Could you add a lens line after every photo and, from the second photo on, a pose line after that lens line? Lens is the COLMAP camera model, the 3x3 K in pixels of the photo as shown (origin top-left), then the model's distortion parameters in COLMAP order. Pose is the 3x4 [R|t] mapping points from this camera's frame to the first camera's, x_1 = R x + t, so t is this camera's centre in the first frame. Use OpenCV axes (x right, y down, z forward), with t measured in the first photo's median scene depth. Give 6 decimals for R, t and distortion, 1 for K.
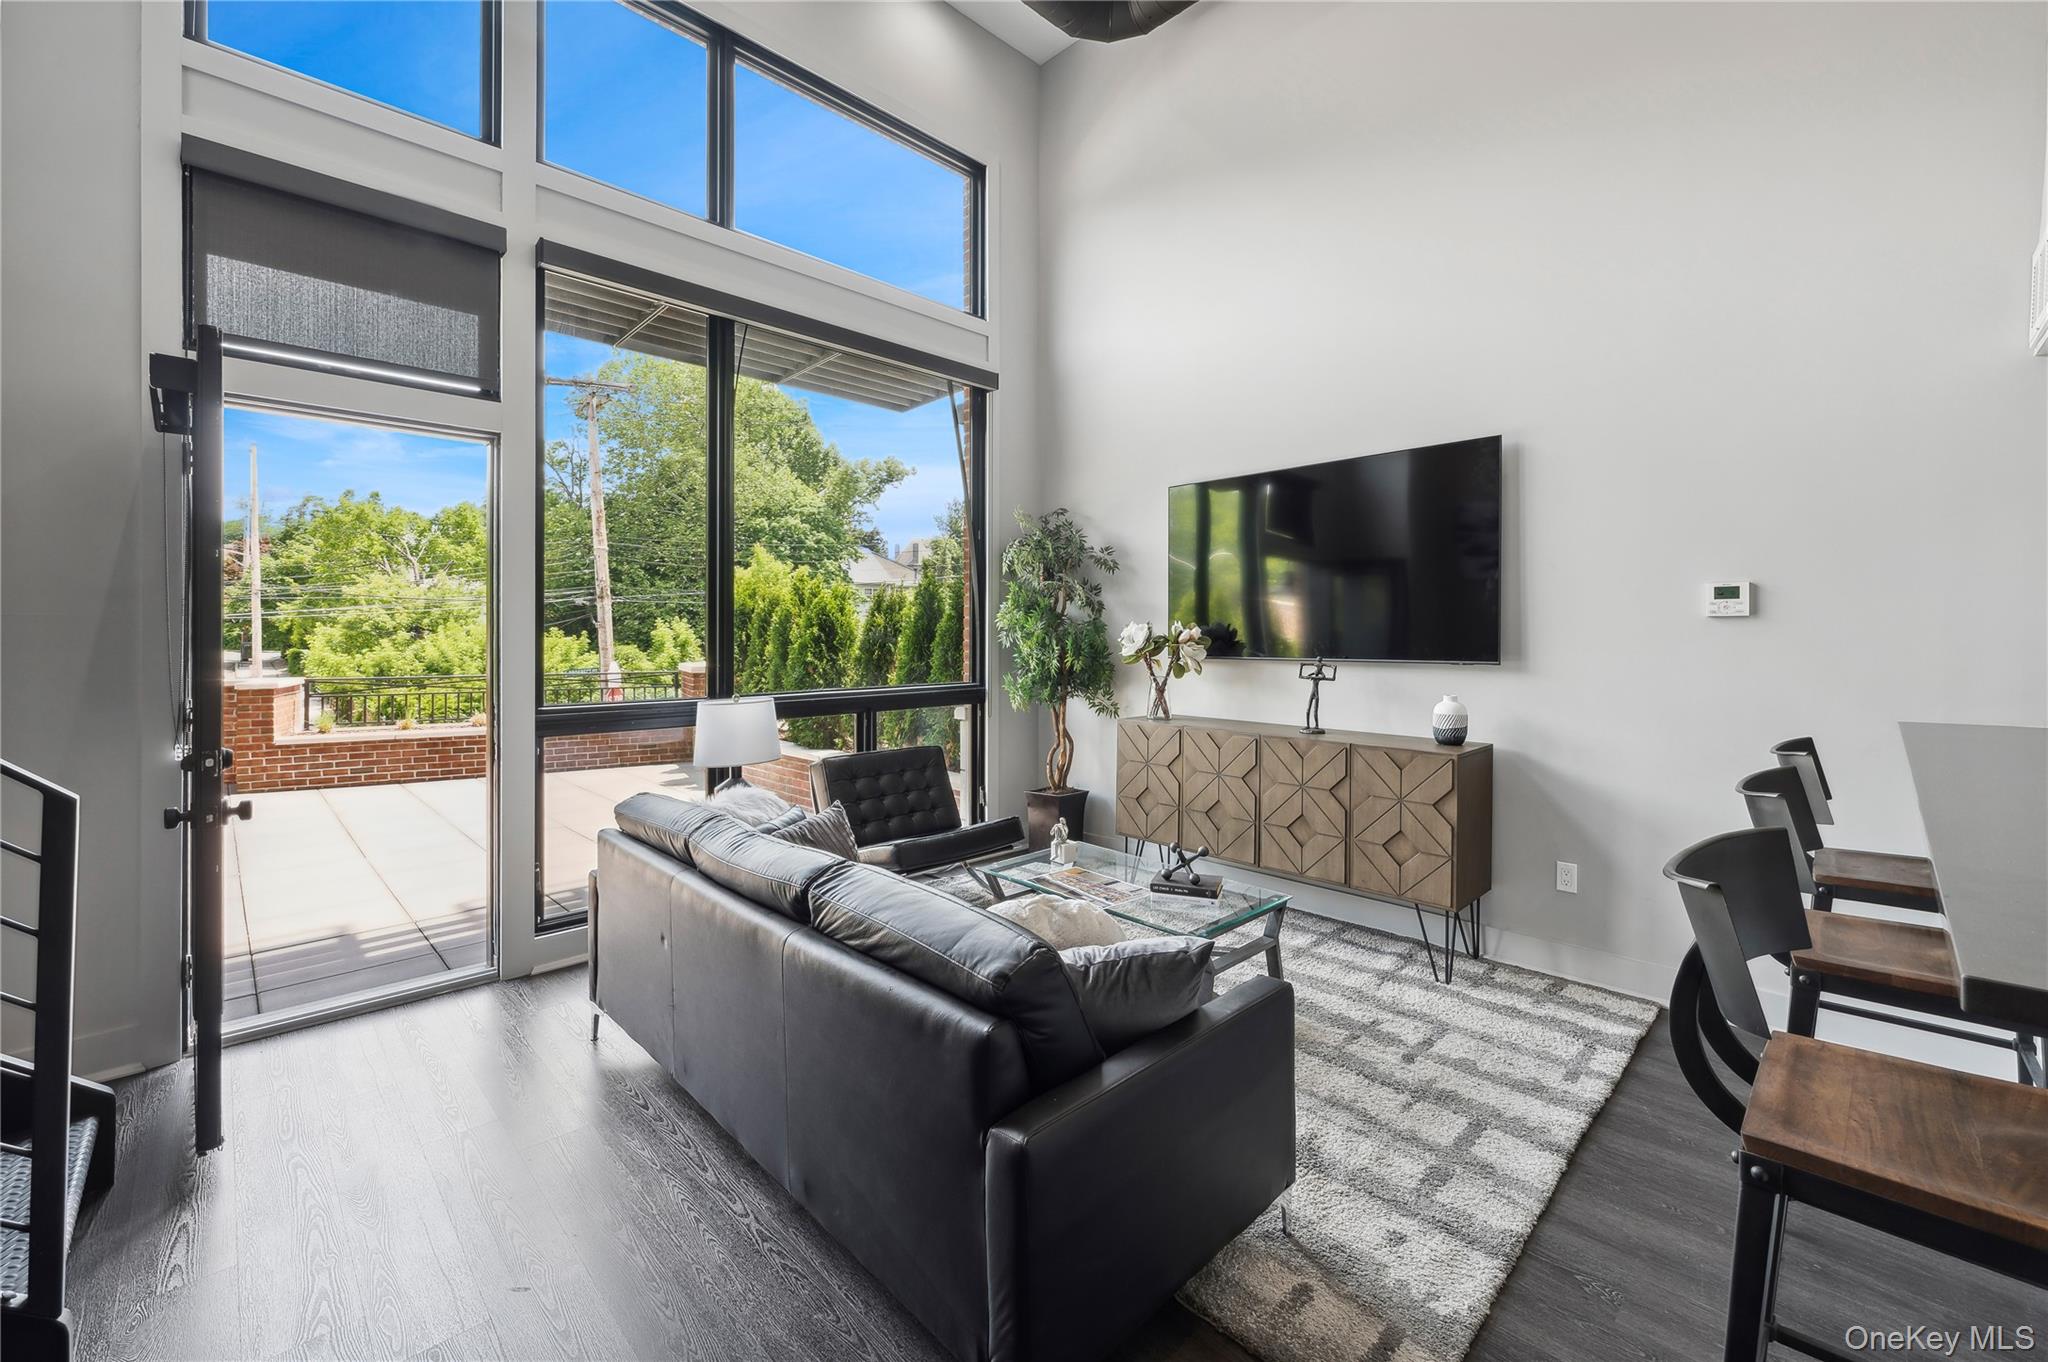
lens RADIAL K [[833.3, 0, 1032.0], [0, 833.3, 607.2], [0, 0, 1]] dist [-0.001746, -0.000114]
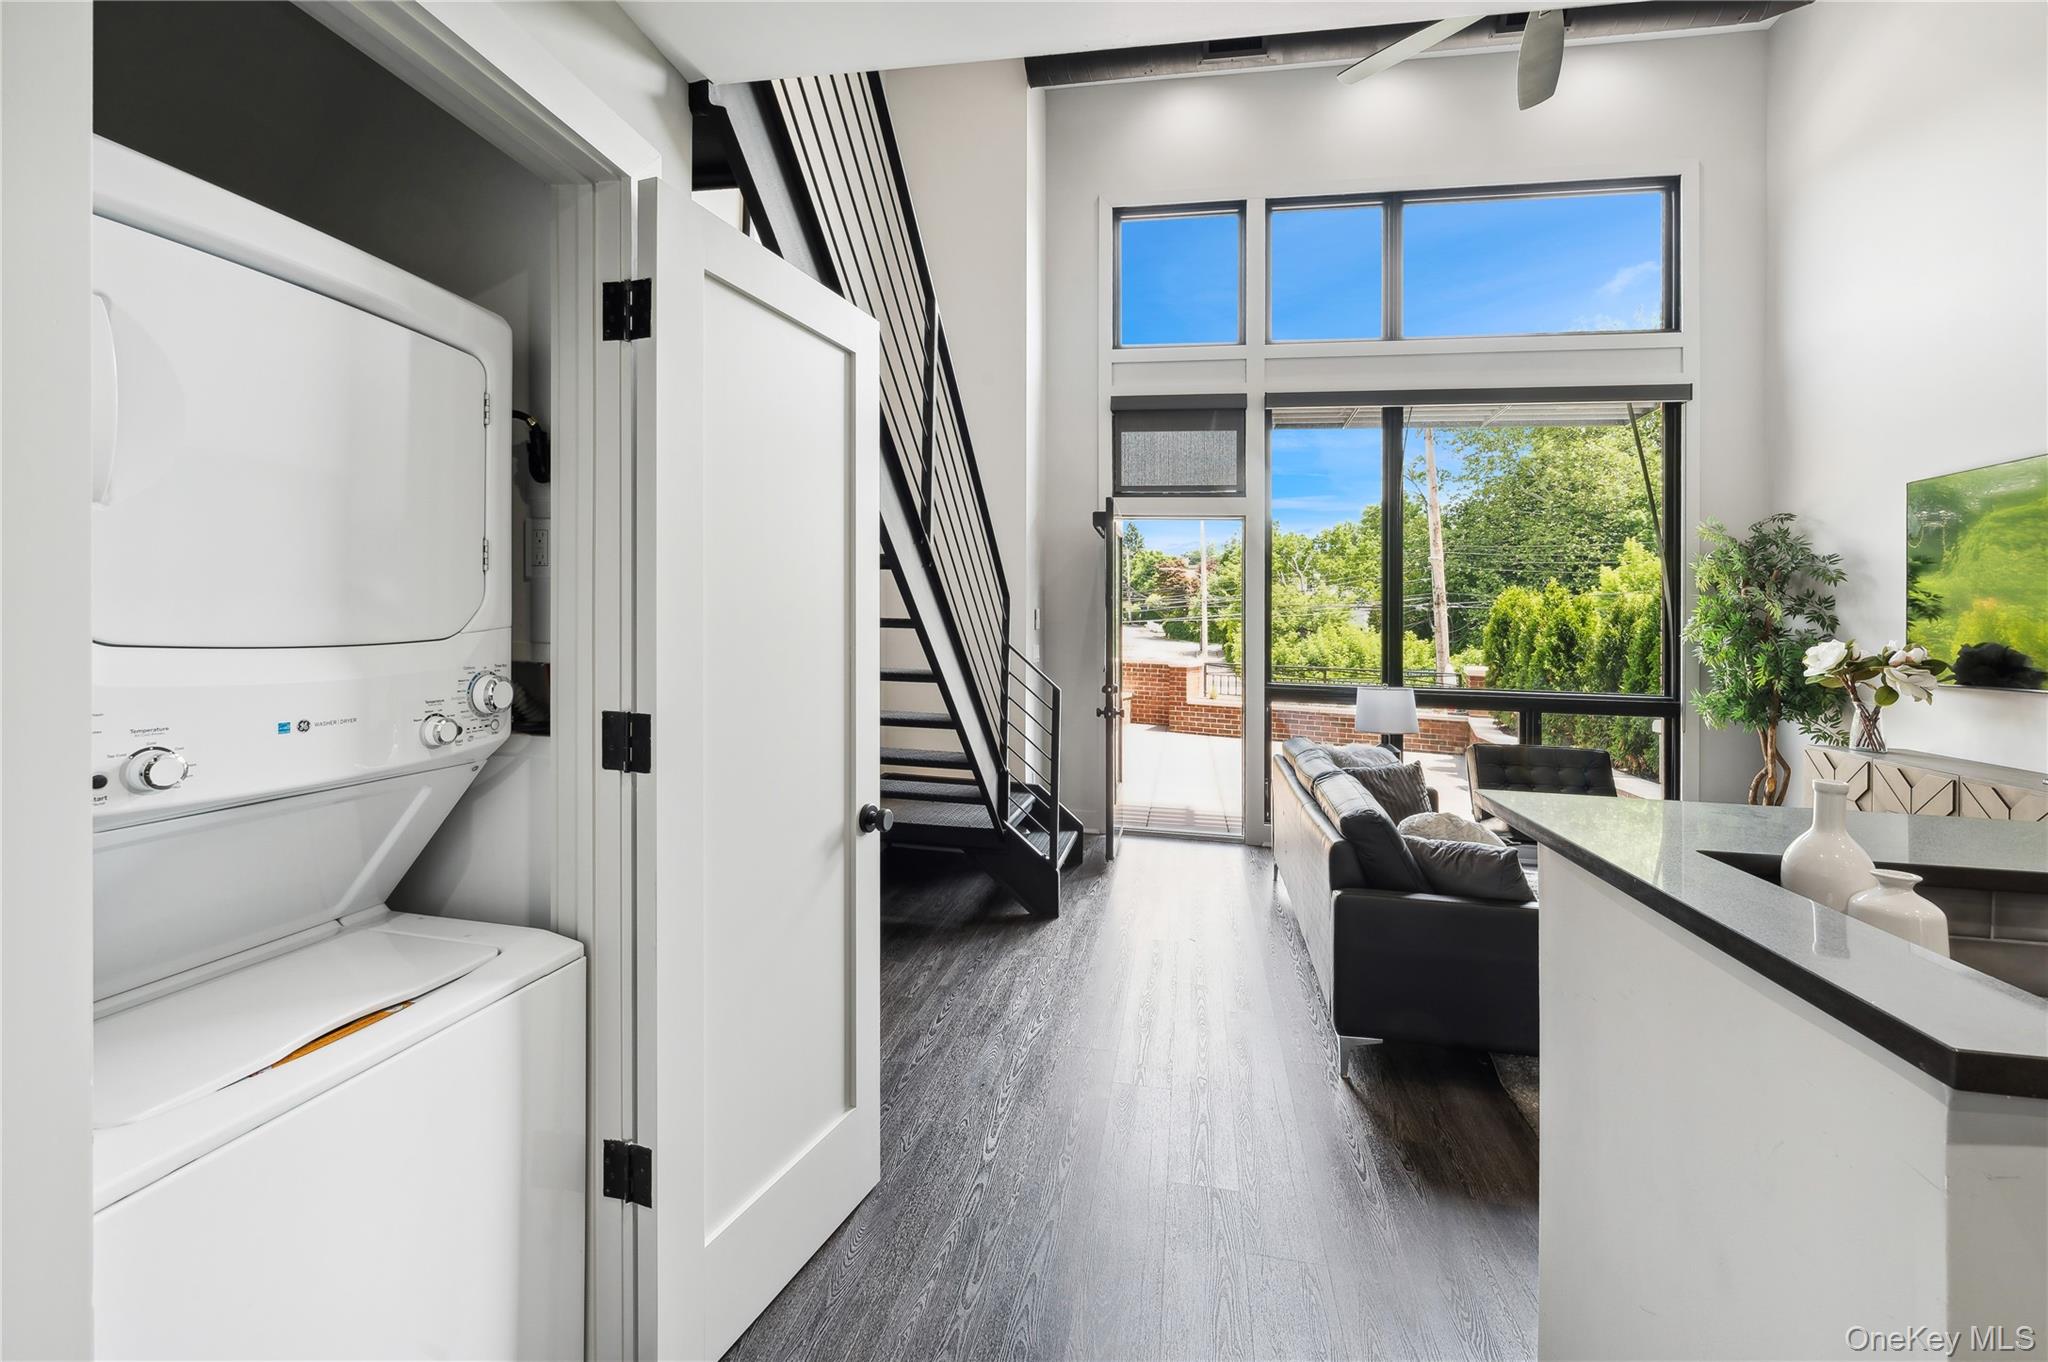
lens RADIAL K [[833.3, 0, 1032.0], [0, 833.3, 607.2], [0, 0, 1]] dist [-0.001746, -0.000114]
pose [[0.569531, -0.004385, -0.821958, 0.232647], [0.000967, 0.999989, -0.004665, -0.009453], [0.821969, 0.001862, 0.569529, -0.145634]]
